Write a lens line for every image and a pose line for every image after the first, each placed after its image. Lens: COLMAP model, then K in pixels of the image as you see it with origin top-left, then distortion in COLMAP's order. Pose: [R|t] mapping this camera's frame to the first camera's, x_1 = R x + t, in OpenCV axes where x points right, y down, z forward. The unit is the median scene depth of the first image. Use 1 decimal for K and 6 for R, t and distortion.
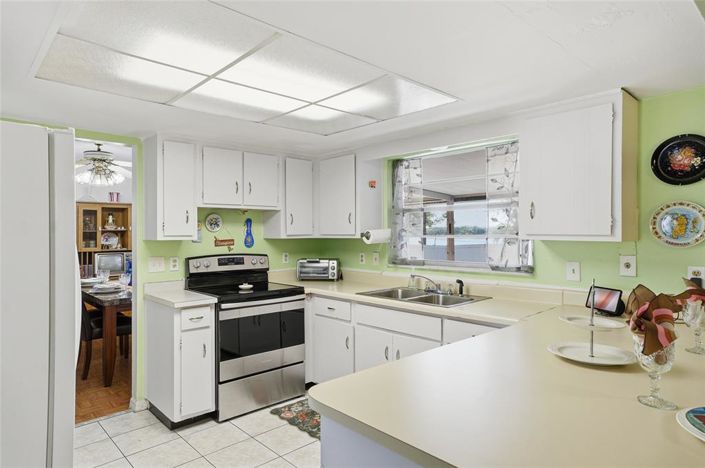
lens RADIAL K [[417.3, 0, 354.0], [0, 417.3, 226.4], [0, 0, 1]] dist [0.001492, 0.000320]
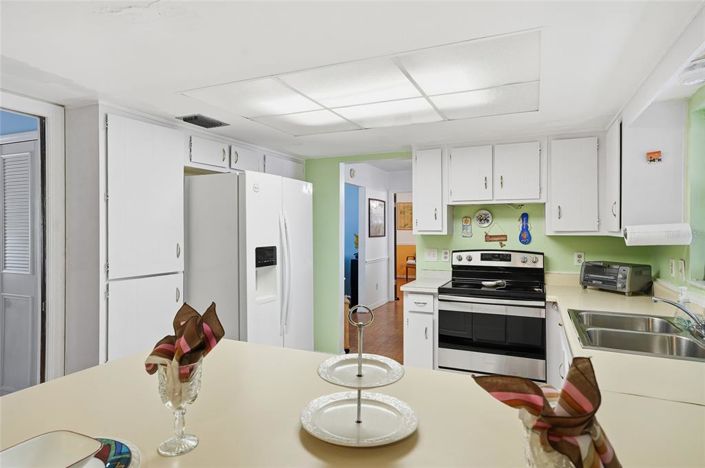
lens RADIAL K [[417.3, 0, 354.0], [0, 417.3, 226.4], [0, 0, 1]] dist [0.001492, 0.000320]
pose [[0.399985, 0.002444, -0.916519, 0.469814], [0.015019, 0.999845, 0.009221, -0.003309], [0.916399, -0.017454, 0.399886, 0.295214]]
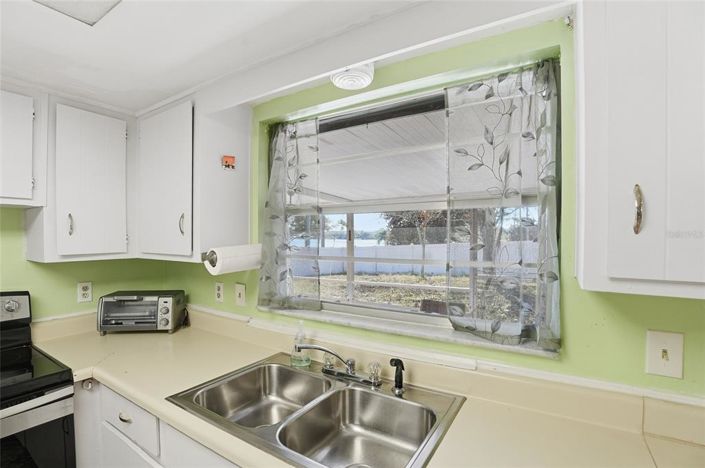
lens RADIAL K [[323.9, 0, 354.0], [0, 323.9, 238.3], [0, 0, 1]] dist [-0.055324, 0.000402]
pose [[0.965961, 0.000562, 0.258686, 0.094733], [-0.007074, 0.999681, 0.024245, -0.012921], [-0.258590, -0.025250, 0.965657, 0.558552]]
